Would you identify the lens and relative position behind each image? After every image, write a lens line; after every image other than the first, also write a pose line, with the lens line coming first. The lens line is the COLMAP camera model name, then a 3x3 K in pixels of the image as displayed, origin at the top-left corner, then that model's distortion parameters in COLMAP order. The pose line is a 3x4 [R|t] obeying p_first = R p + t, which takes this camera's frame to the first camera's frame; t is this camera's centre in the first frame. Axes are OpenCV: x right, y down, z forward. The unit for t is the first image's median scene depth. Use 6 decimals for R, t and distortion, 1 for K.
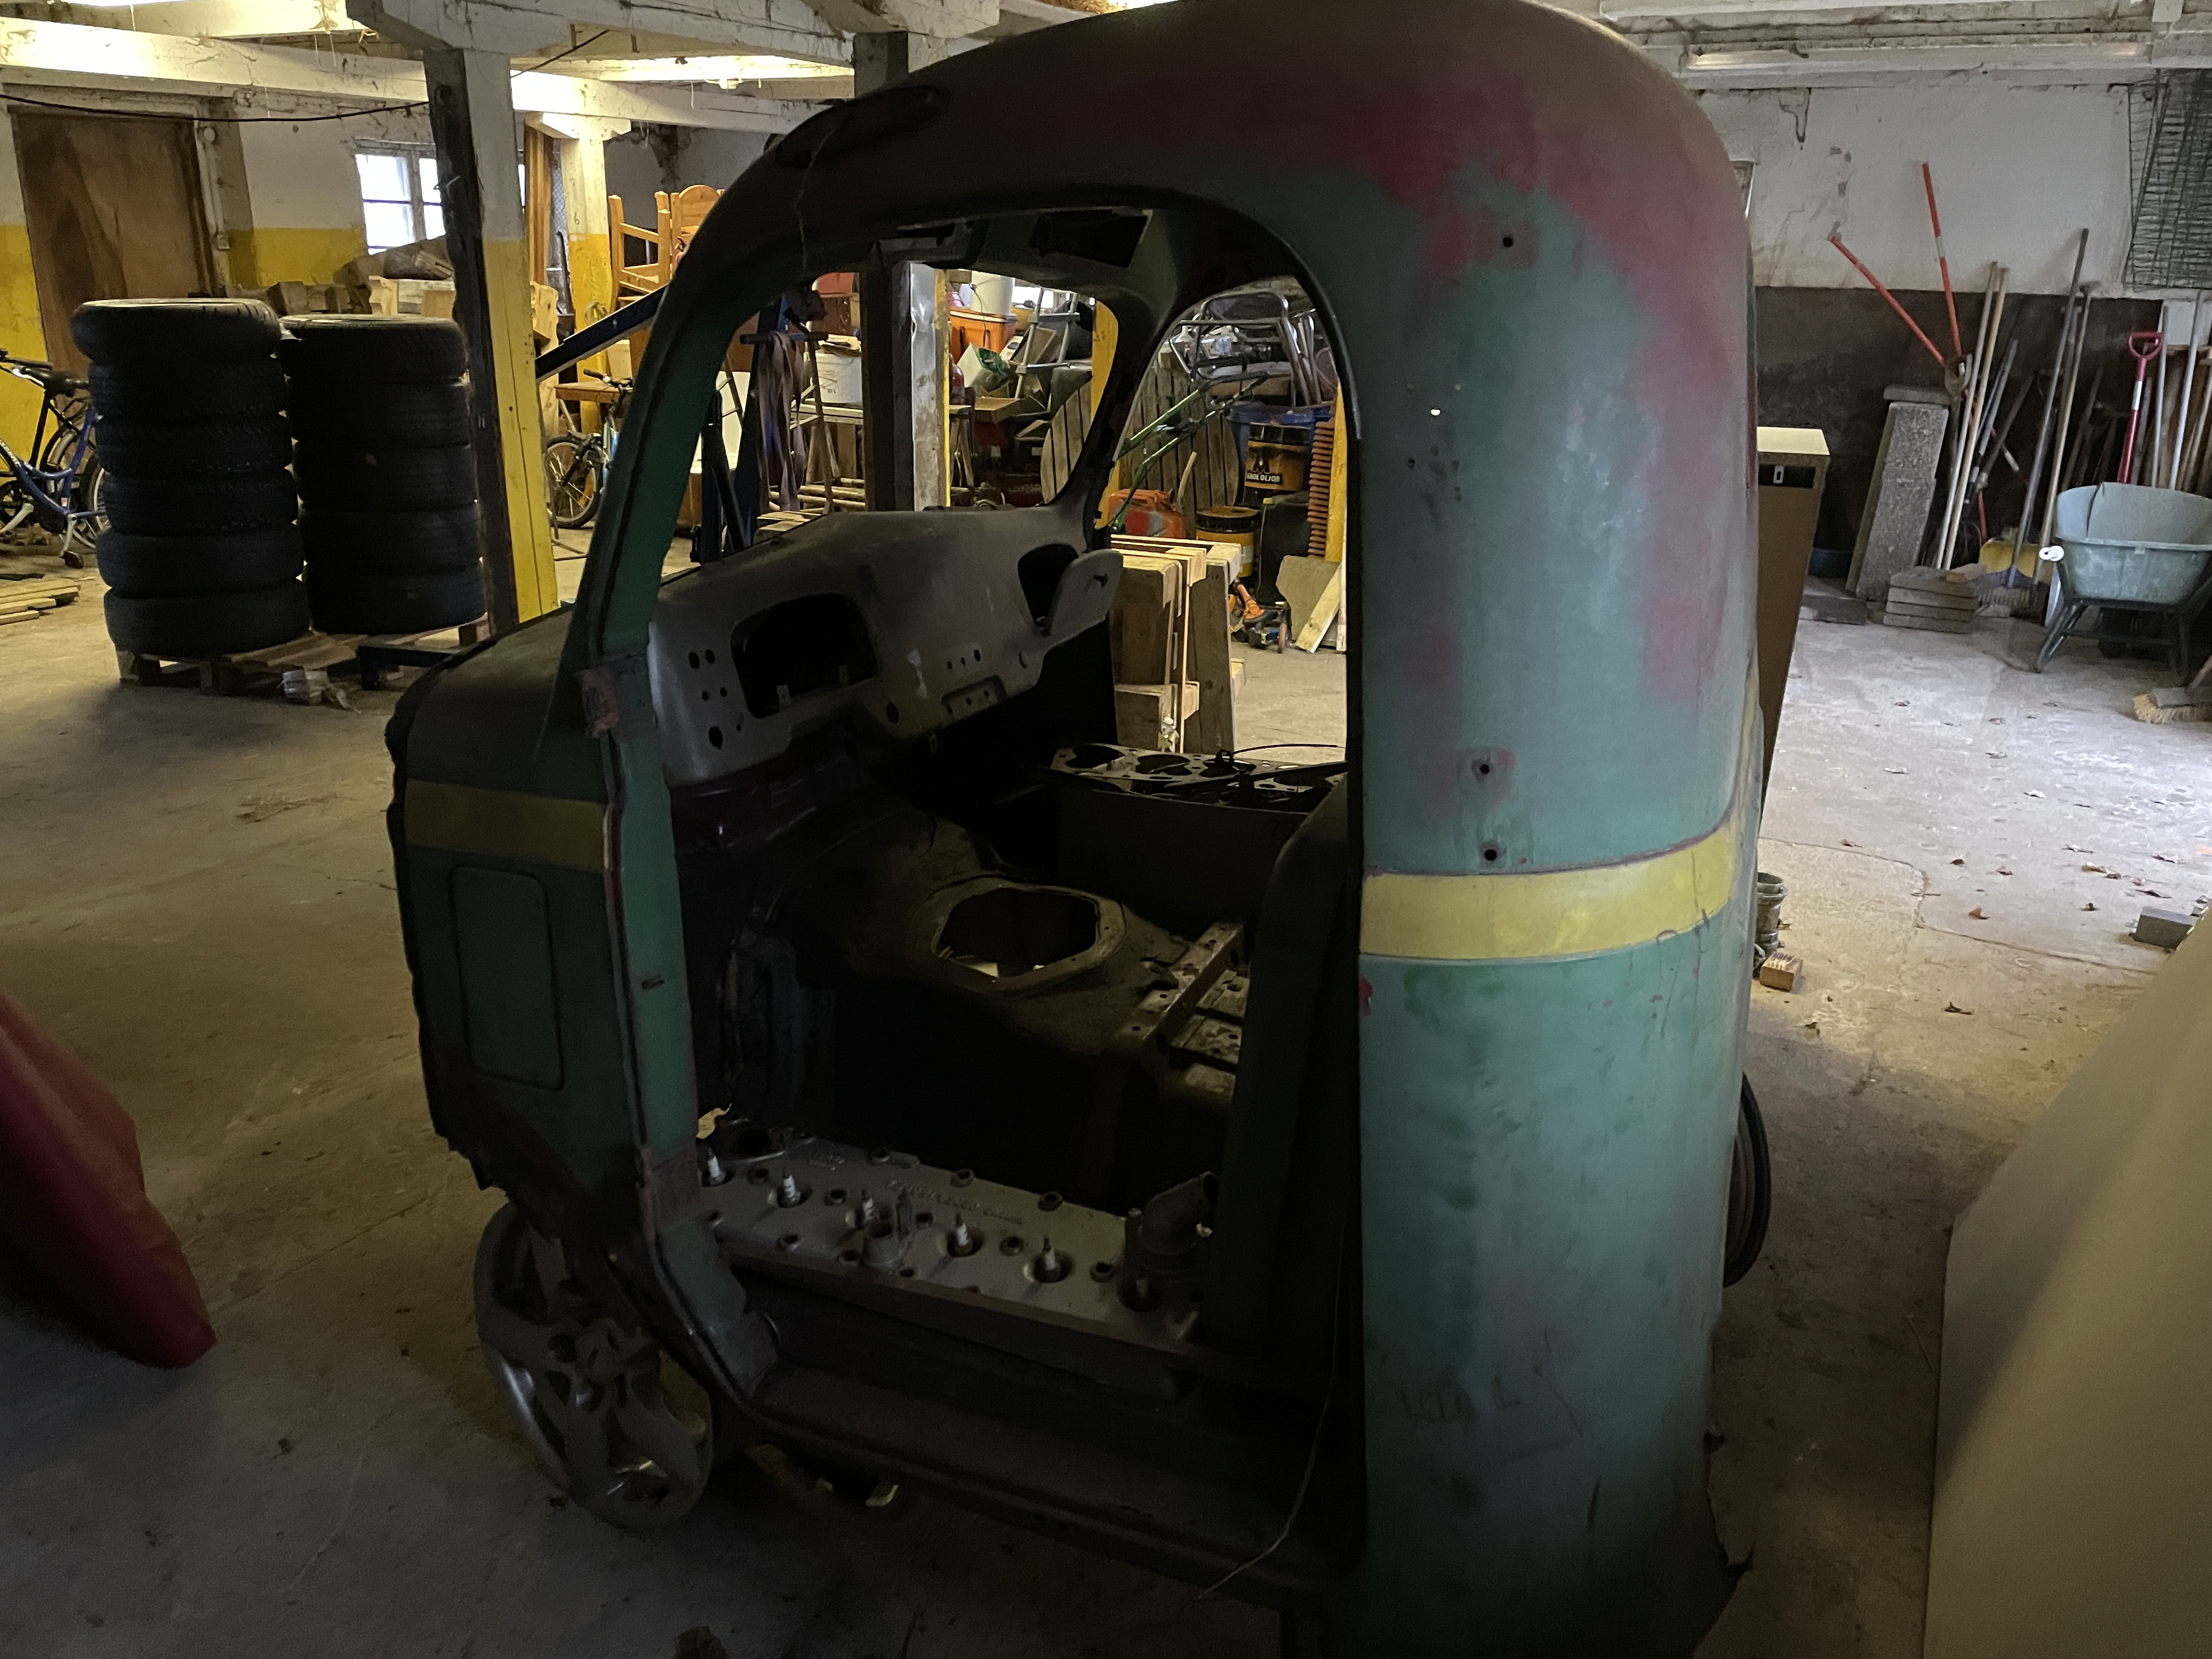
lens RADIAL K [[1643.9, 0, 1106.0], [0, 1643.9, 829.5], [0, 0, 1]] dist [0.093551, -0.116922]
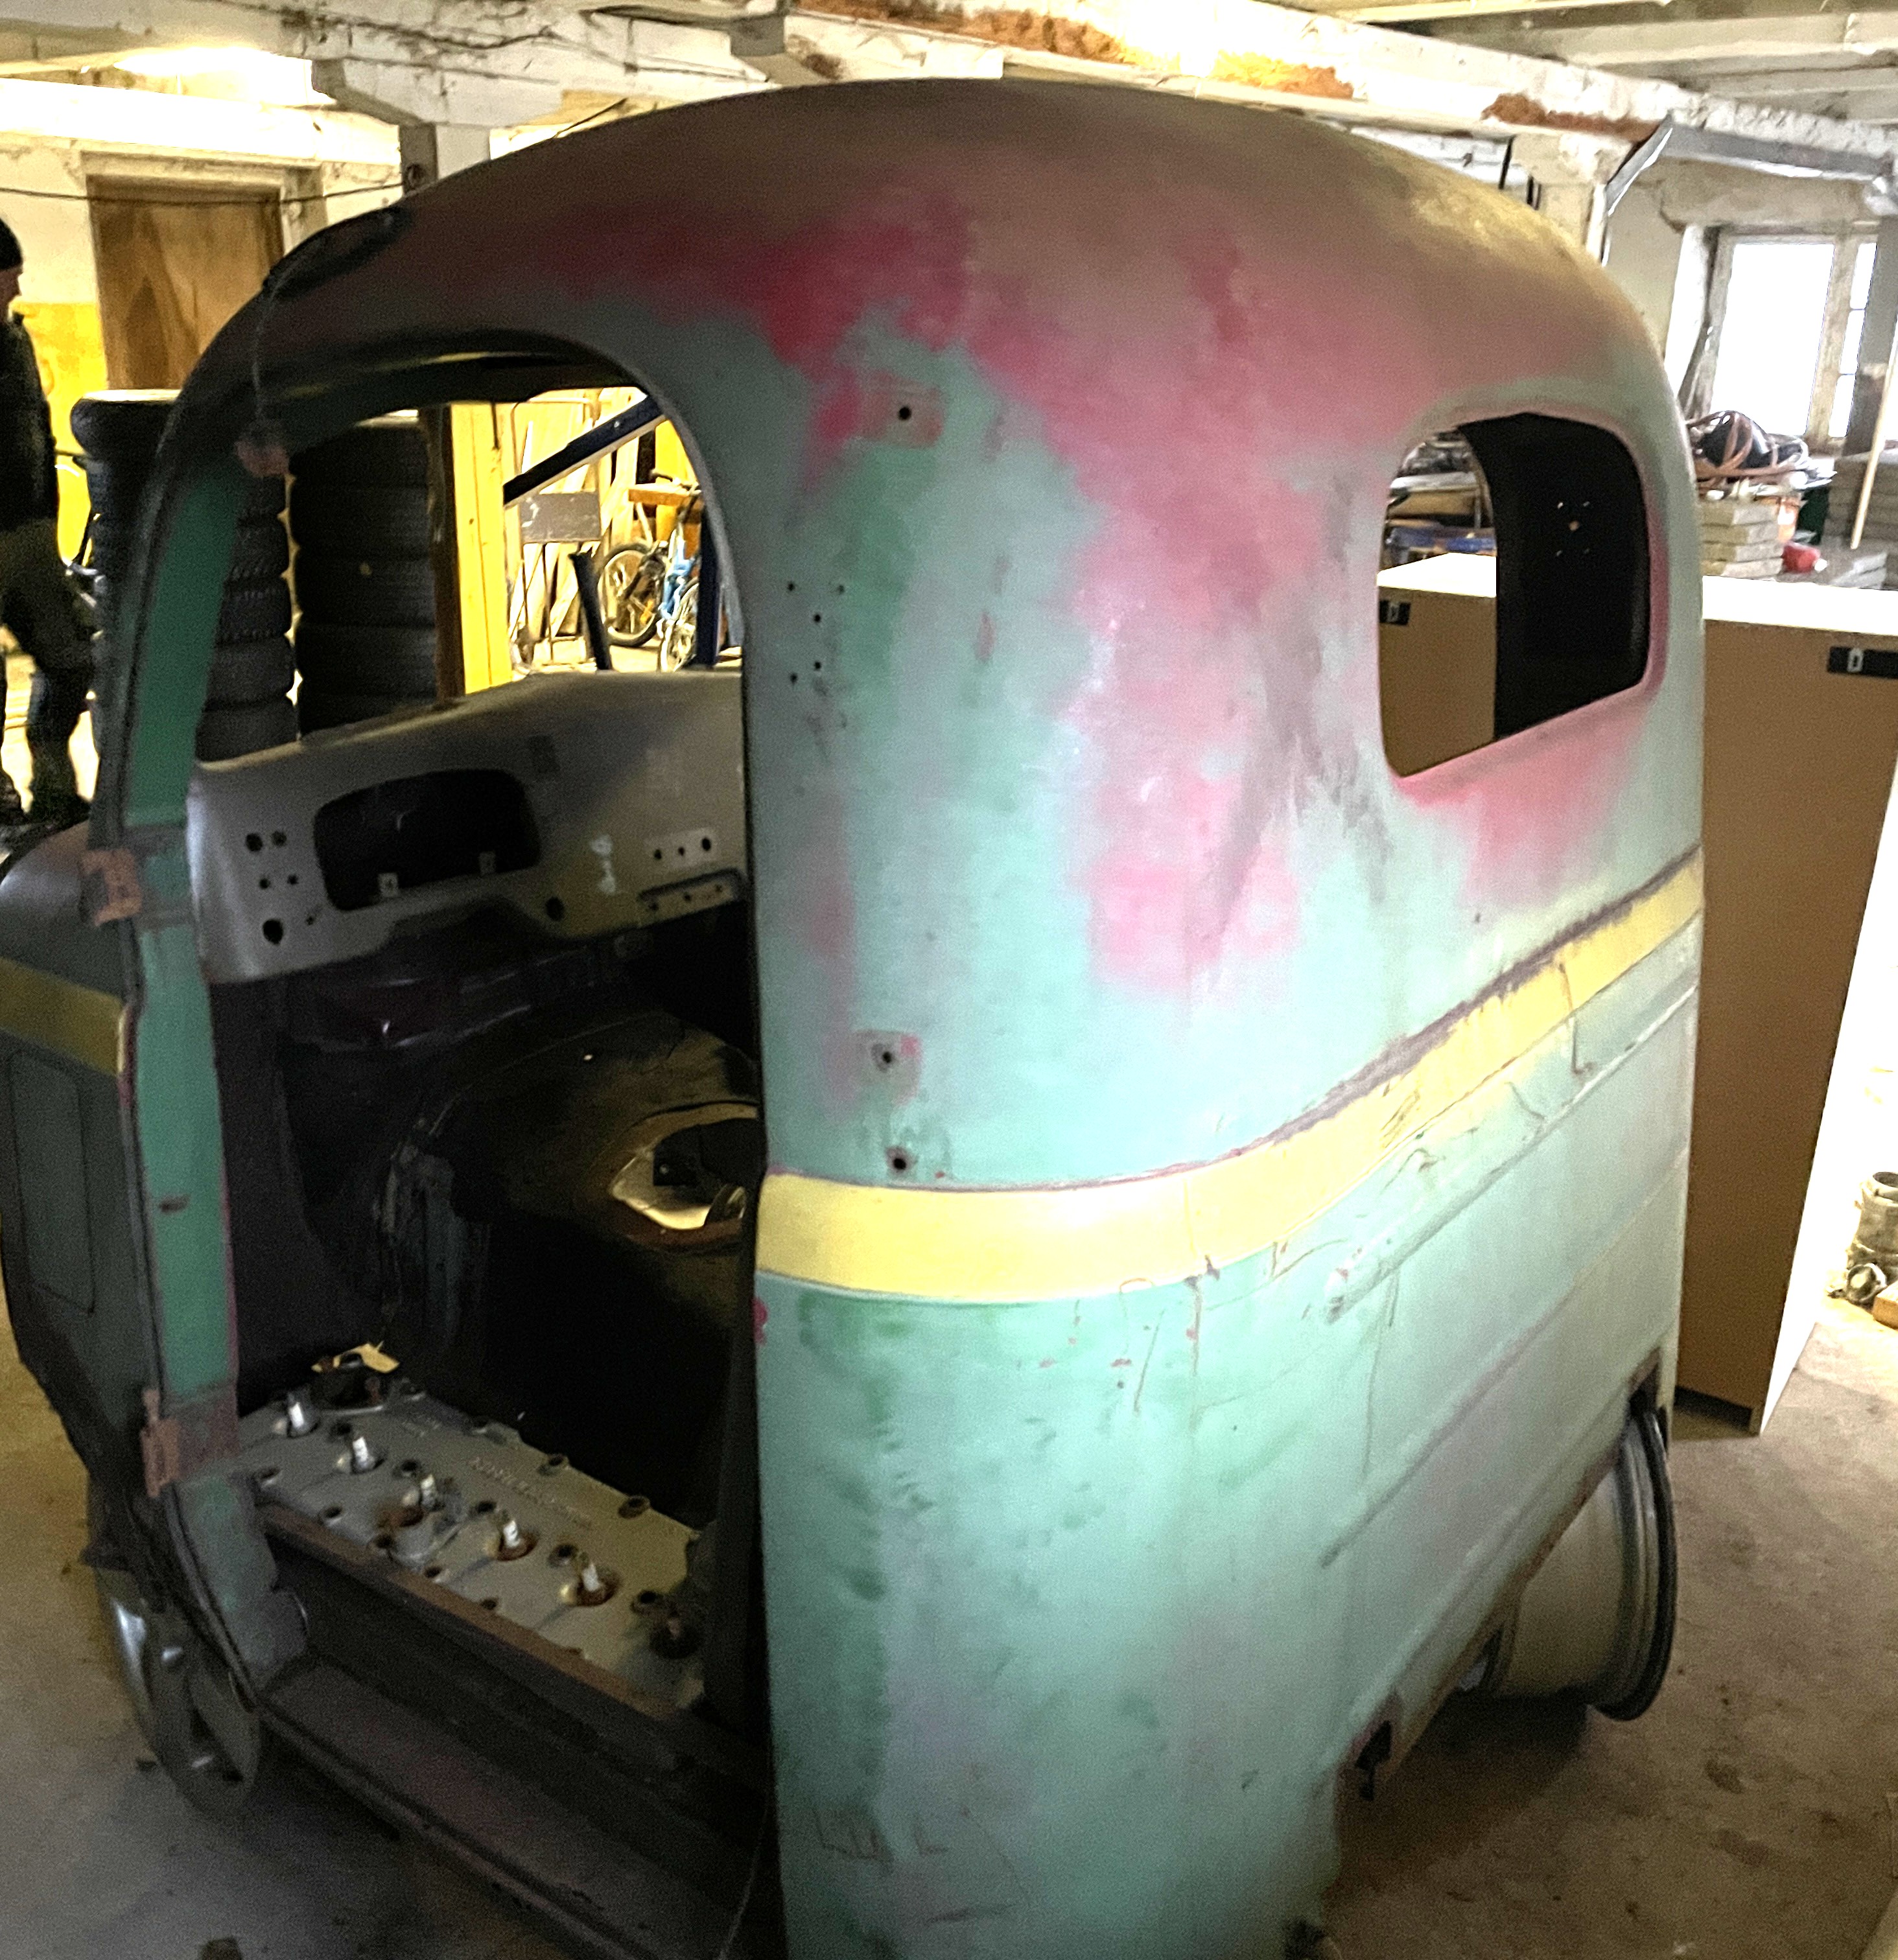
lens RADIAL K [[1946.8, 0, 949.0], [0, 1946.8, 980.0], [0, 0, 1]] dist [0.100450, -0.135508]
pose [[0.974549, 0.074160, -0.211553, 0.318969], [-0.076641, 0.997053, -0.003541, -0.051098], [0.210667, 0.019664, 0.977360, 0.053979]]
